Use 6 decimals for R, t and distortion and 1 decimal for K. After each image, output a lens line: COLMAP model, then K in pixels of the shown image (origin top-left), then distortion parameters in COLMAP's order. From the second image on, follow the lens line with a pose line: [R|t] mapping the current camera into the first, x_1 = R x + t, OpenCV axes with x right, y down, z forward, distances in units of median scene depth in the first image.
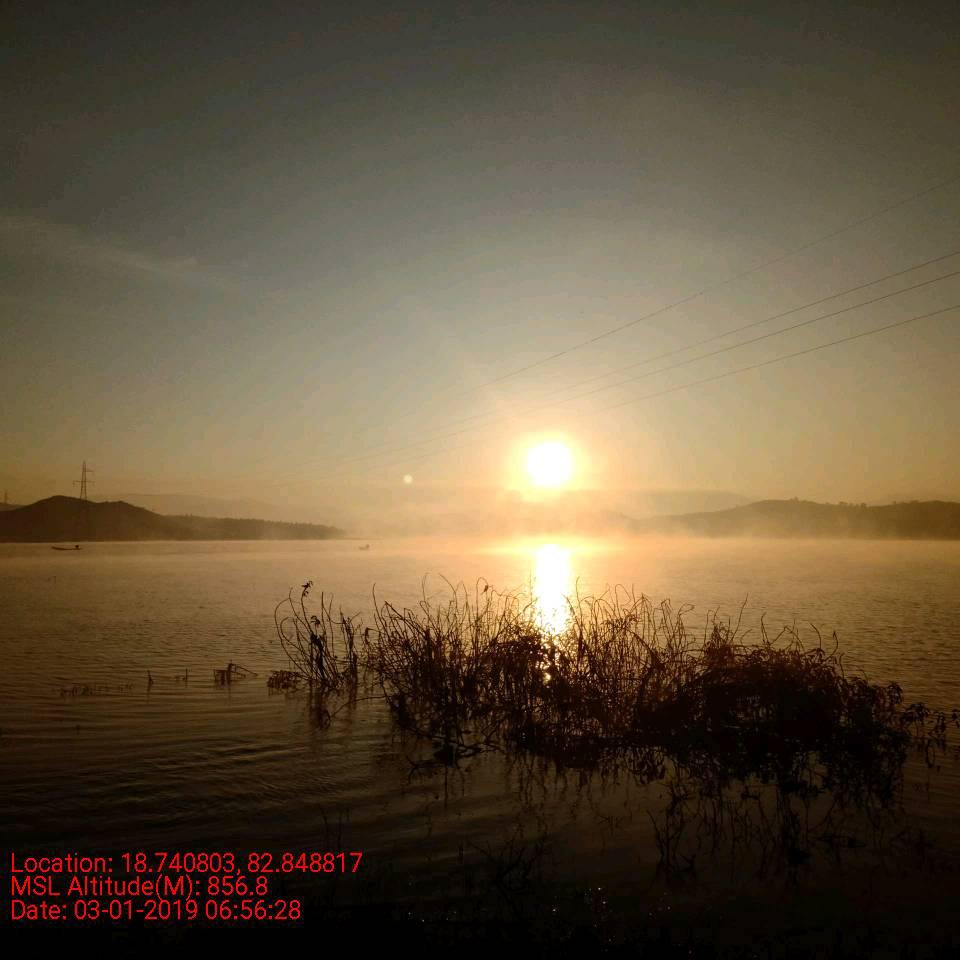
lens RADIAL K [[922.6, 0, 481.0], [0, 922.6, 466.0], [0, 0, 1]] dist [0.071009, -0.095162]
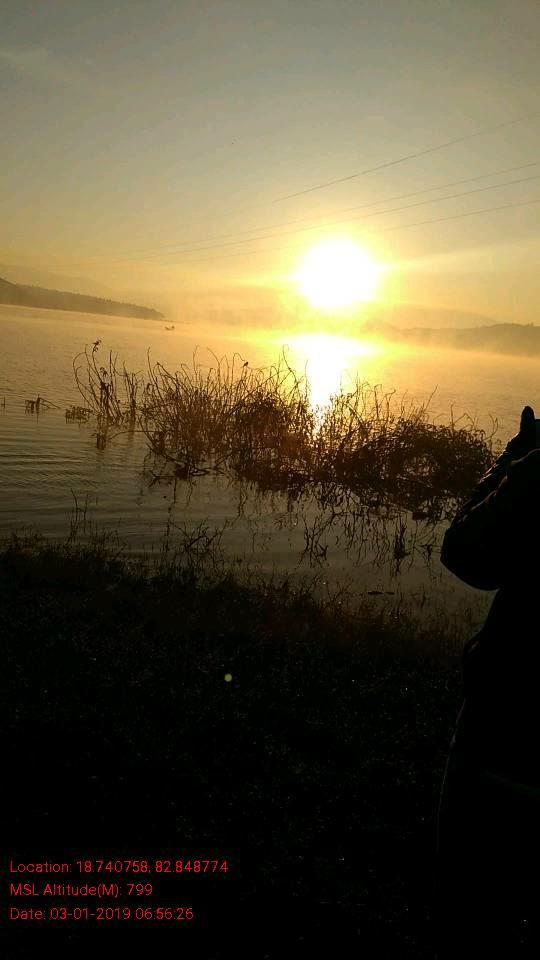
lens RADIAL K [[736.3, 0, 272.3], [0, 736.3, 479.9], [0, 0, 1]] dist [0.101525, -0.153303]
pose [[0.994839, 0.099632, 0.019199, 0.051387], [-0.101091, 0.957054, 0.271712, 0.008201], [0.008697, -0.272250, 0.962187, -0.032981]]
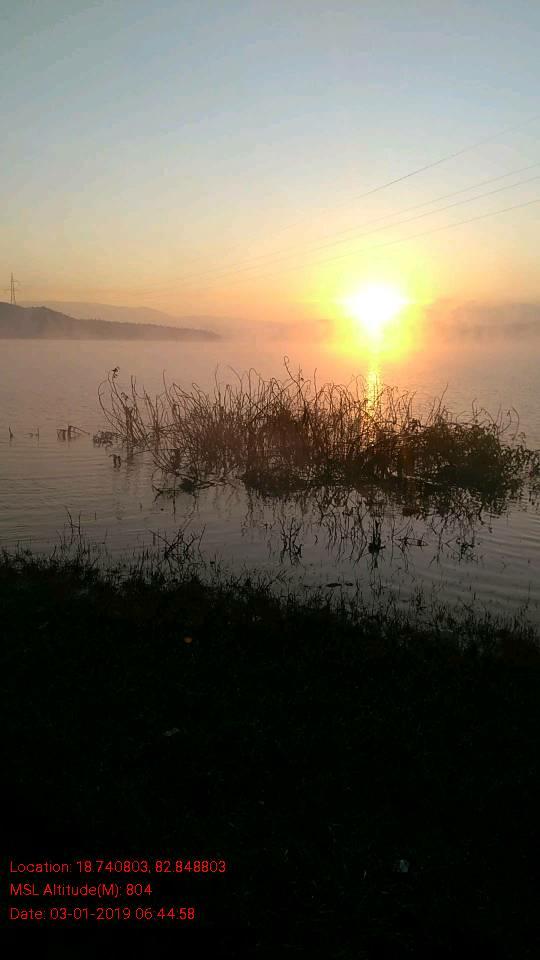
lens RADIAL K [[736.3, 0, 272.3], [0, 736.3, 479.9], [0, 0, 1]] dist [0.101525, -0.153303]
pose [[0.996737, 0.030783, -0.074617, 0.123222], [-0.010429, 0.965787, 0.259127, 0.003295], [0.080041, -0.257503, 0.962957, -0.058450]]
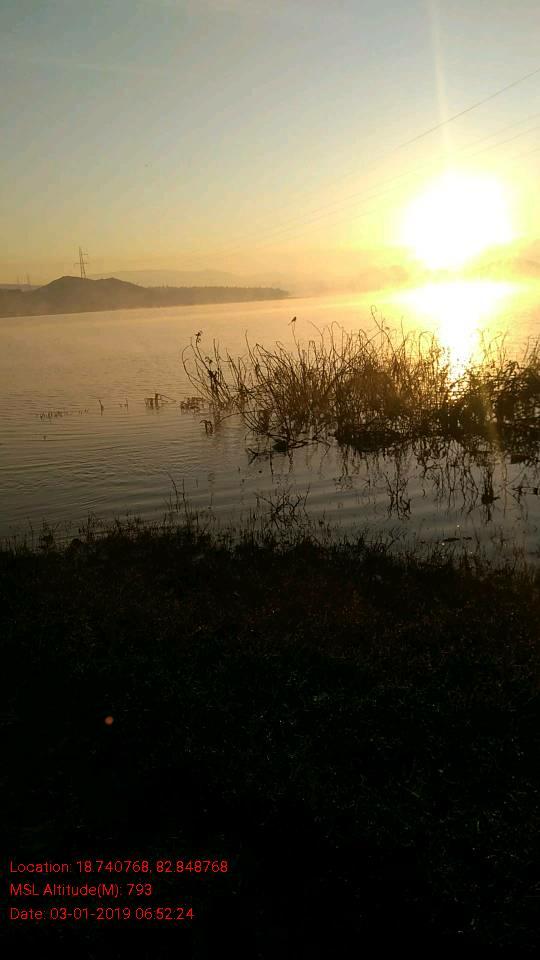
lens RADIAL K [[736.3, 0, 272.3], [0, 736.3, 479.9], [0, 0, 1]] dist [0.101525, -0.153303]
pose [[0.984019, -0.020778, -0.176847, 0.102000], [0.075904, 0.947361, 0.311041, 0.004586], [0.161075, -0.319494, 0.933798, -0.050847]]
